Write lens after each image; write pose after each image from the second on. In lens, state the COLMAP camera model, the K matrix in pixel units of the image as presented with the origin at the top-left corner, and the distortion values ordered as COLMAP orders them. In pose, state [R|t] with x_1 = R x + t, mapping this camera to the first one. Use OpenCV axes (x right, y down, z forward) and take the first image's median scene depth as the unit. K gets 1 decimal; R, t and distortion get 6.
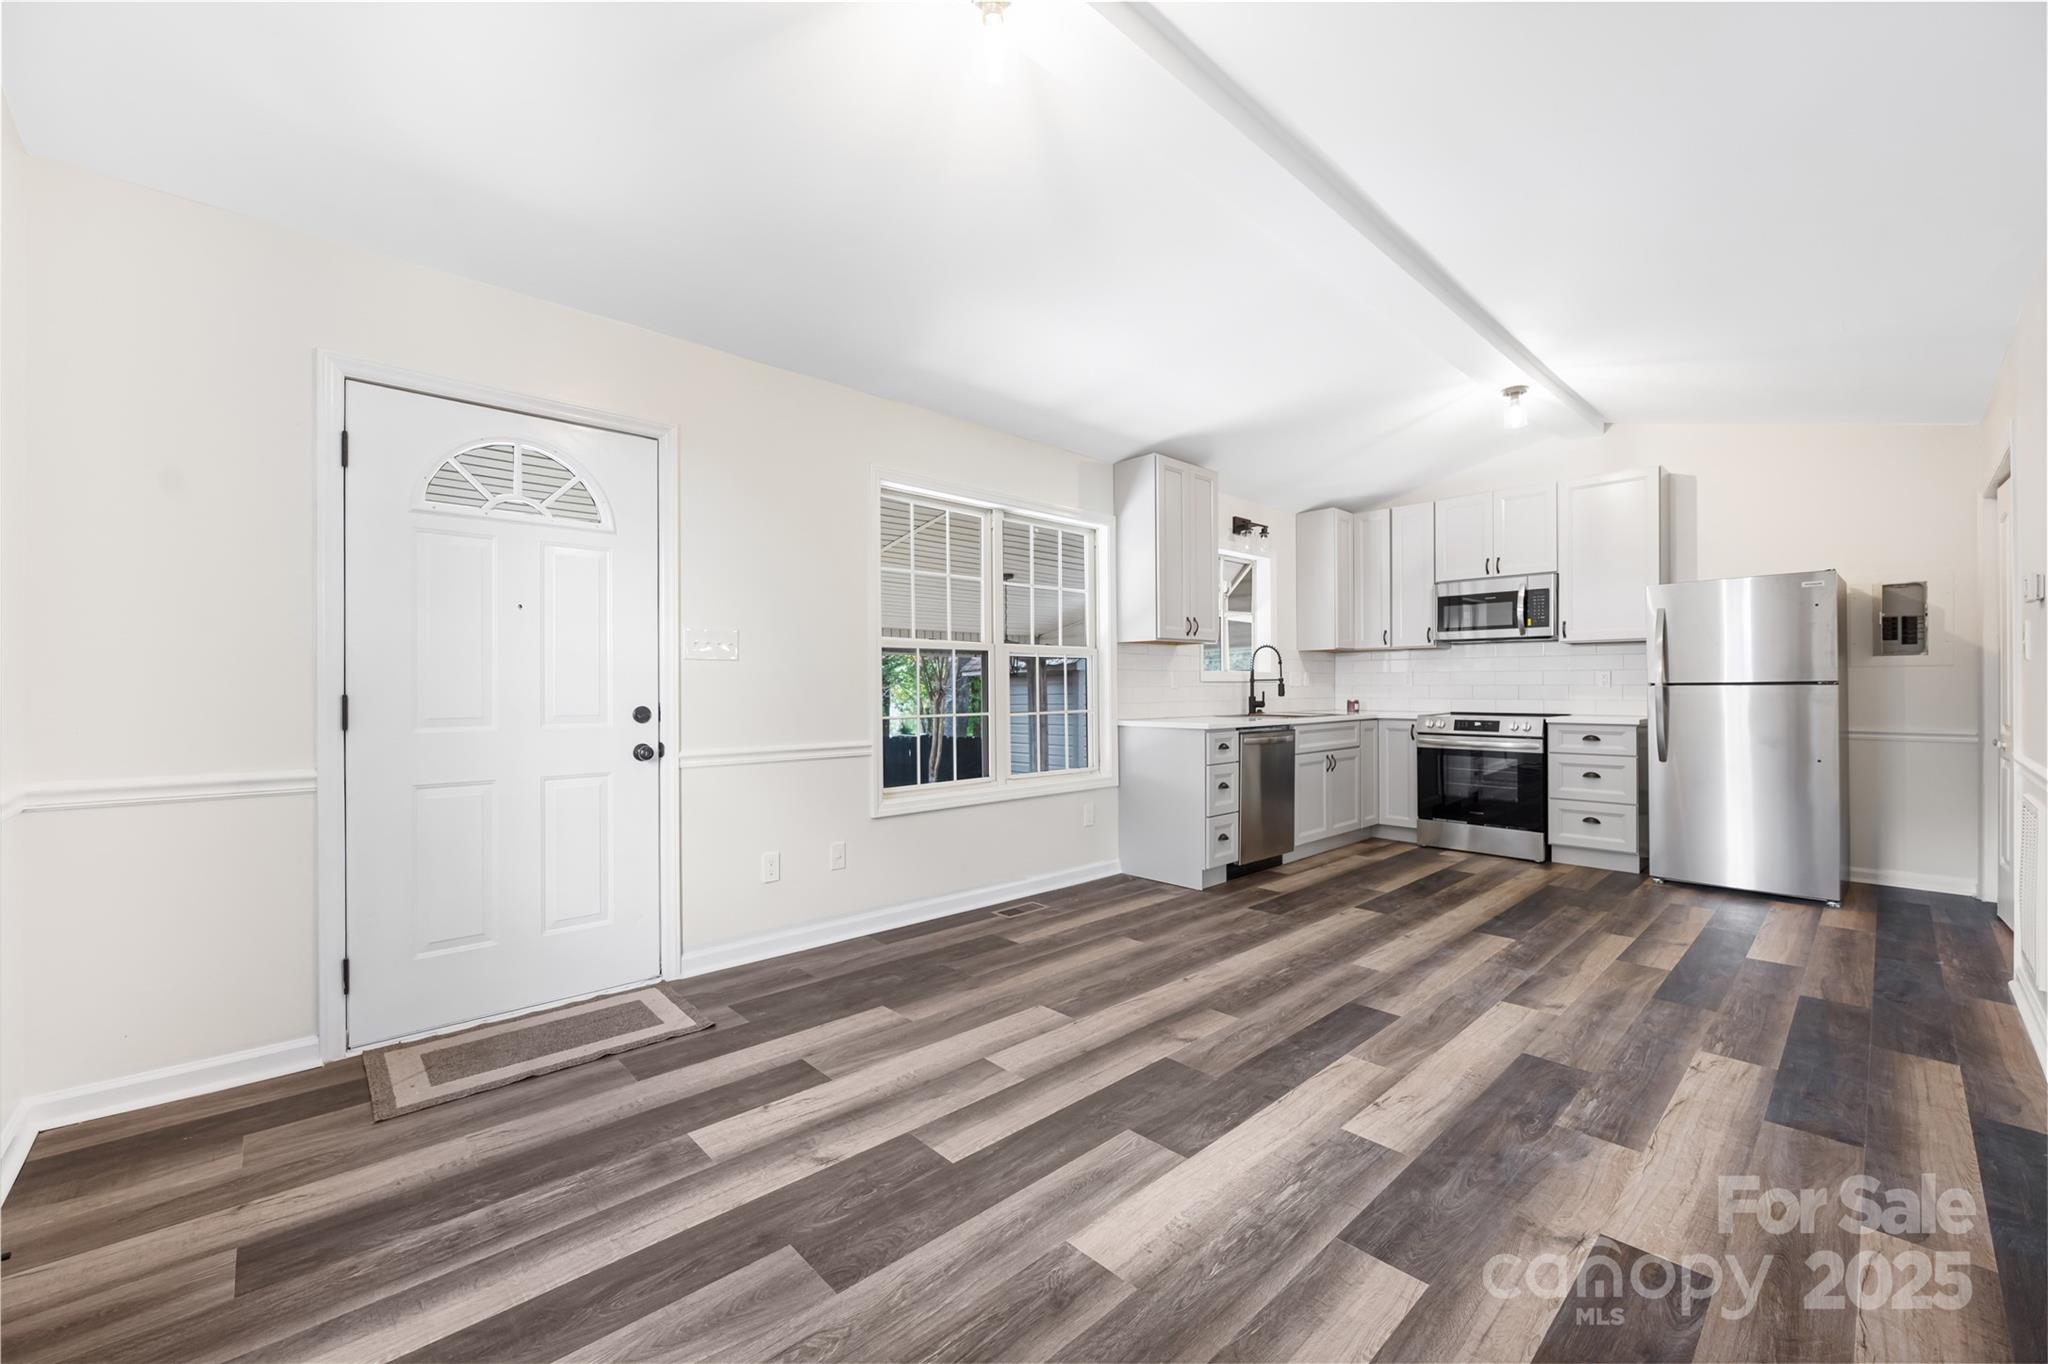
lens RADIAL K [[817.2, 0, 1006.7], [0, 817.2, 686.3], [0, 0, 1]] dist [-0.007229, 0.000475]
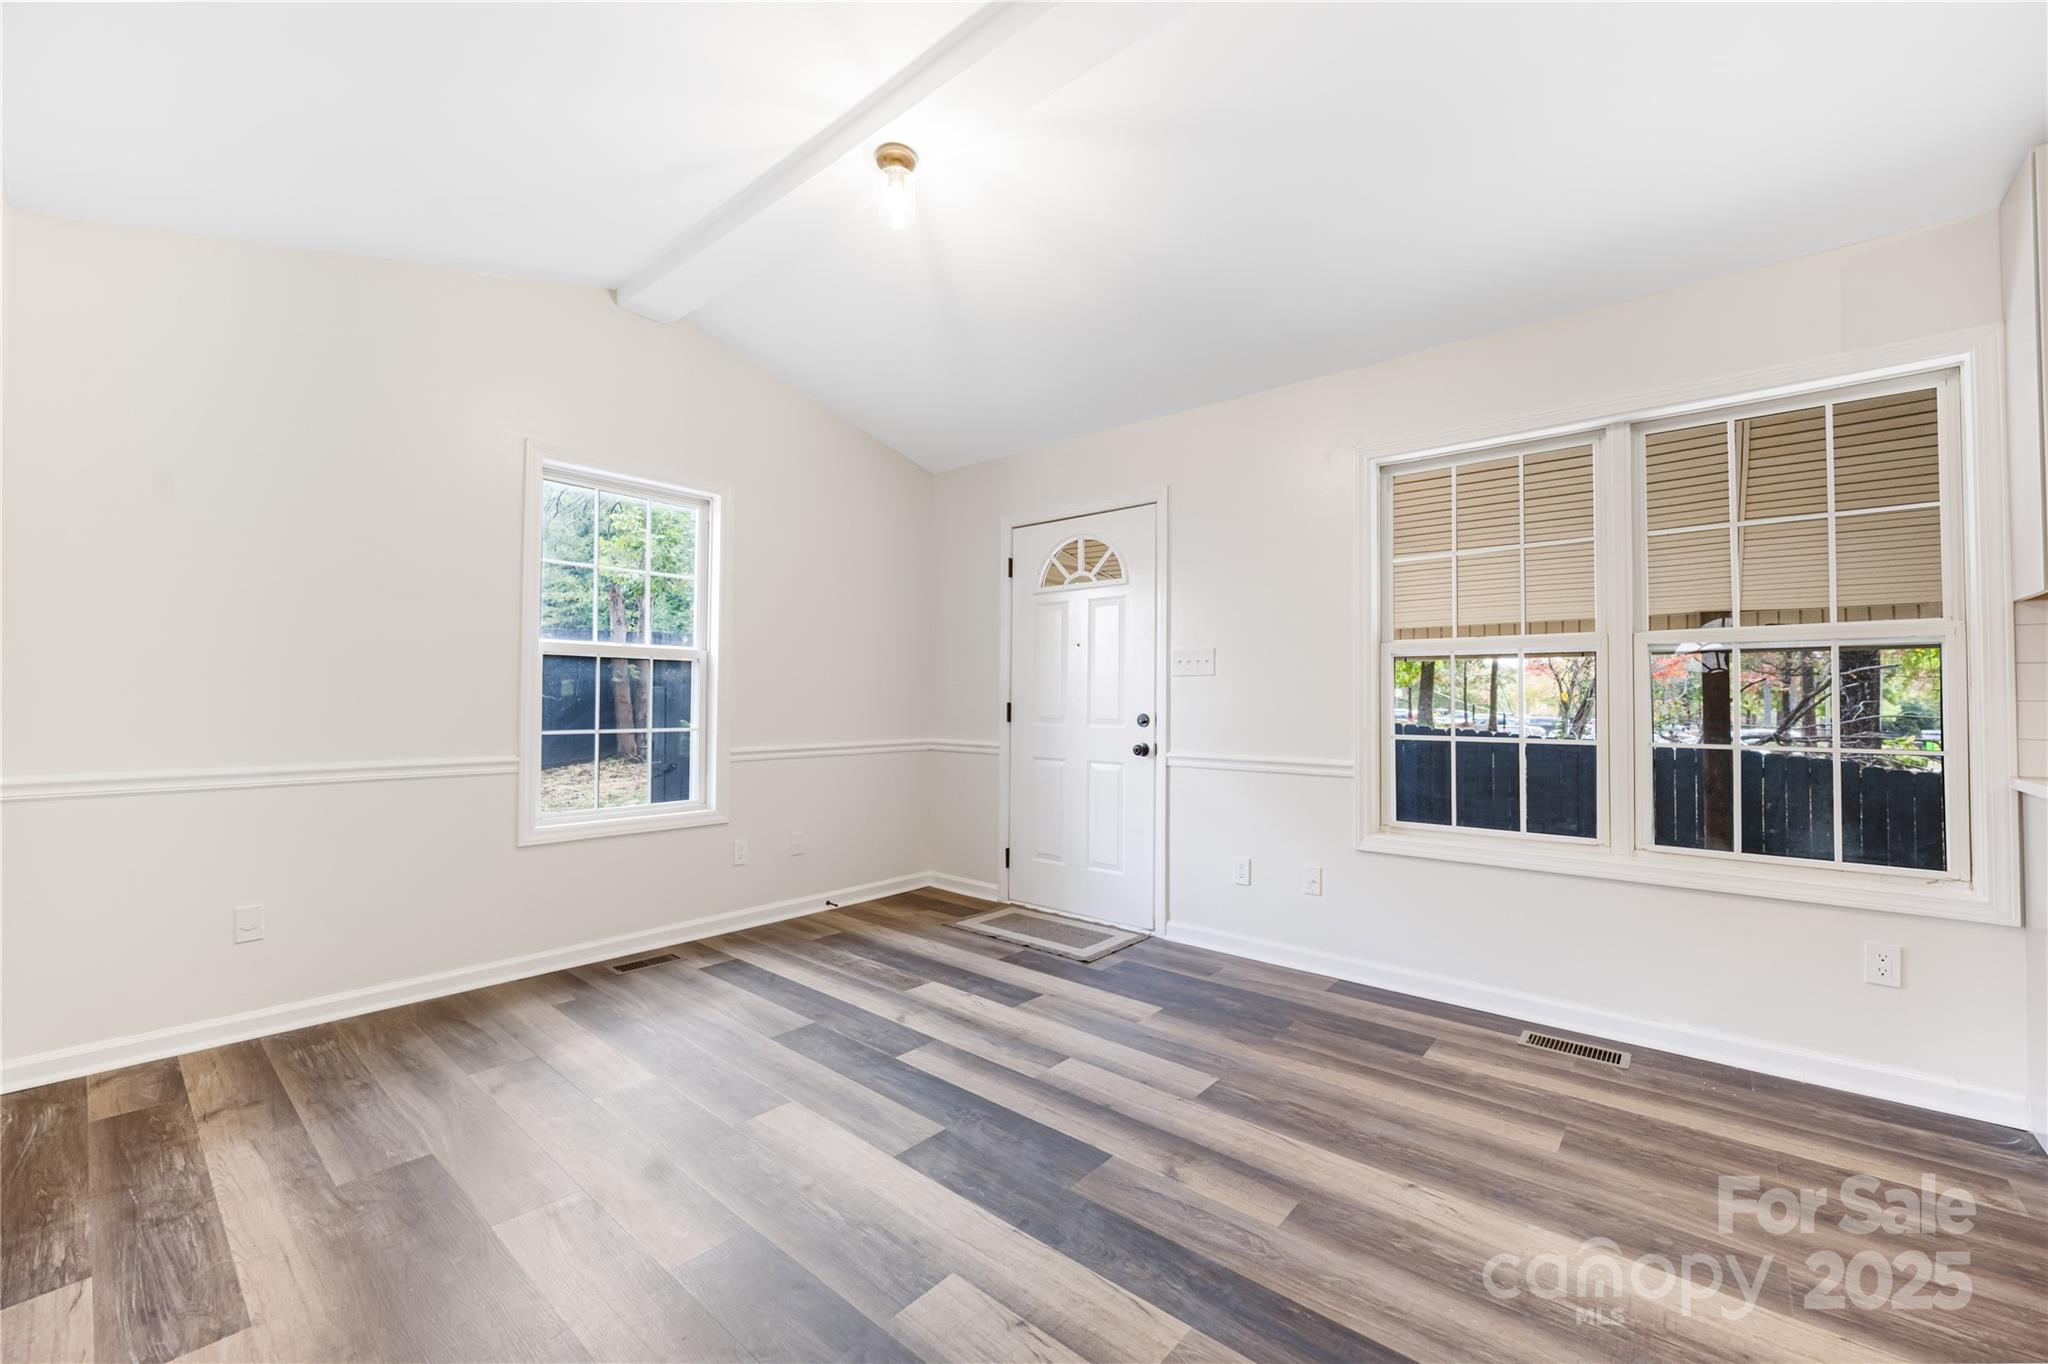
lens RADIAL K [[817.2, 0, 1027.1], [0, 817.2, 687.6], [0, 0, 1]] dist [-0.007229, 0.000475]
pose [[0.117044, -0.014833, -0.993016, 0.622479], [-0.005150, 0.999866, -0.015542, 0.002866], [0.993113, 0.006933, 0.116952, 0.512856]]
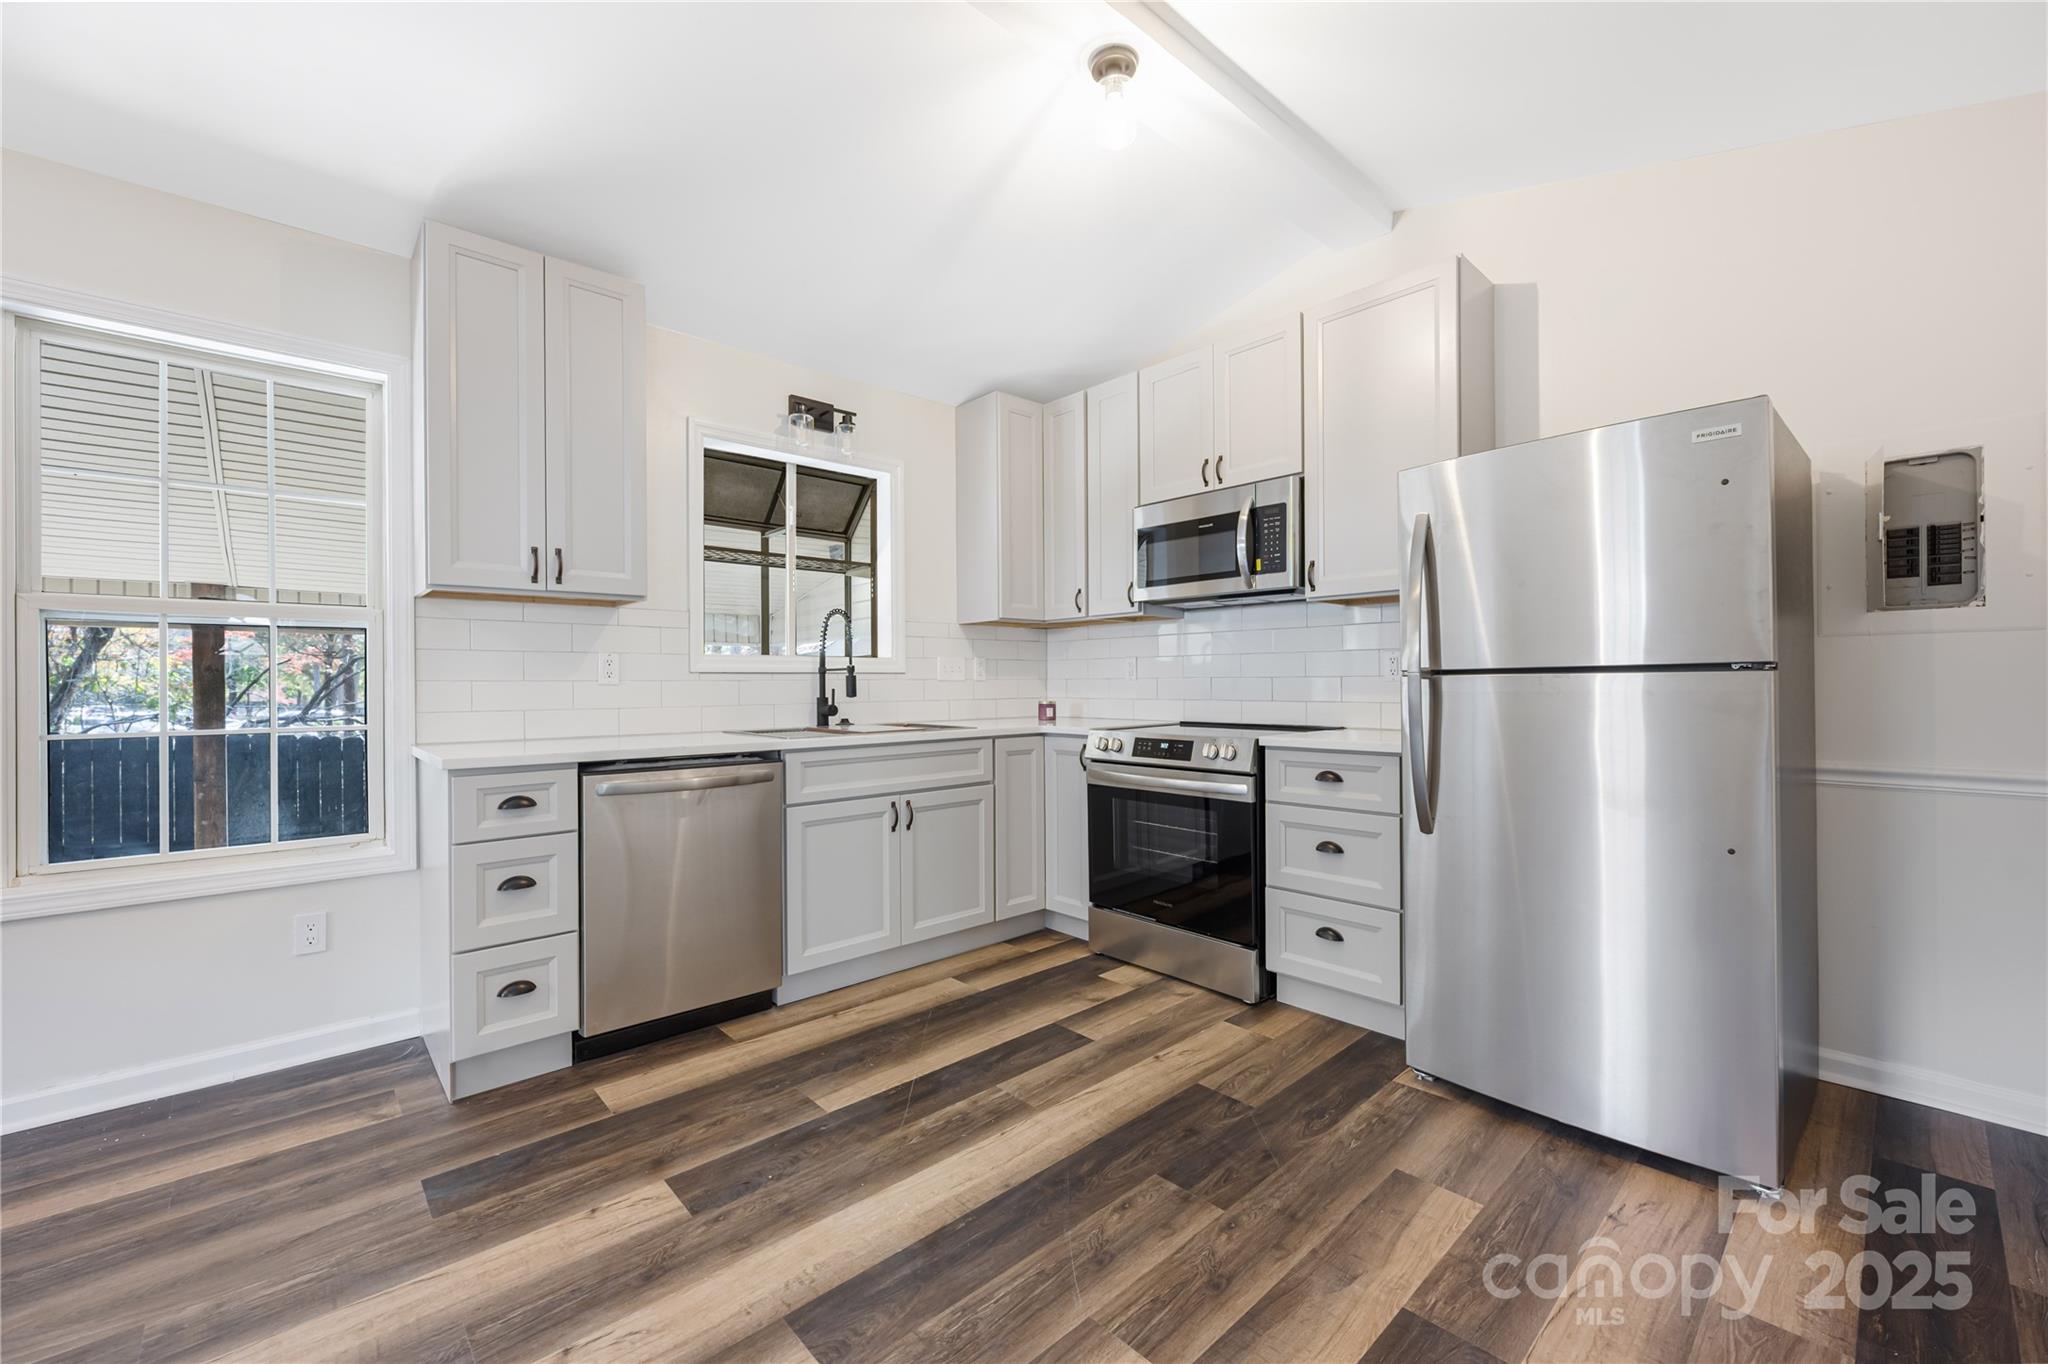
lens RADIAL K [[817.2, 0, 1018.9], [0, 817.2, 682.5], [0, 0, 1]] dist [-0.007229, 0.000475]
pose [[0.999957, -0.003047, -0.008707, 0.649573], [0.003044, 0.999995, -0.000441, 0.003260], [0.008708, 0.000415, 0.999962, 0.587469]]
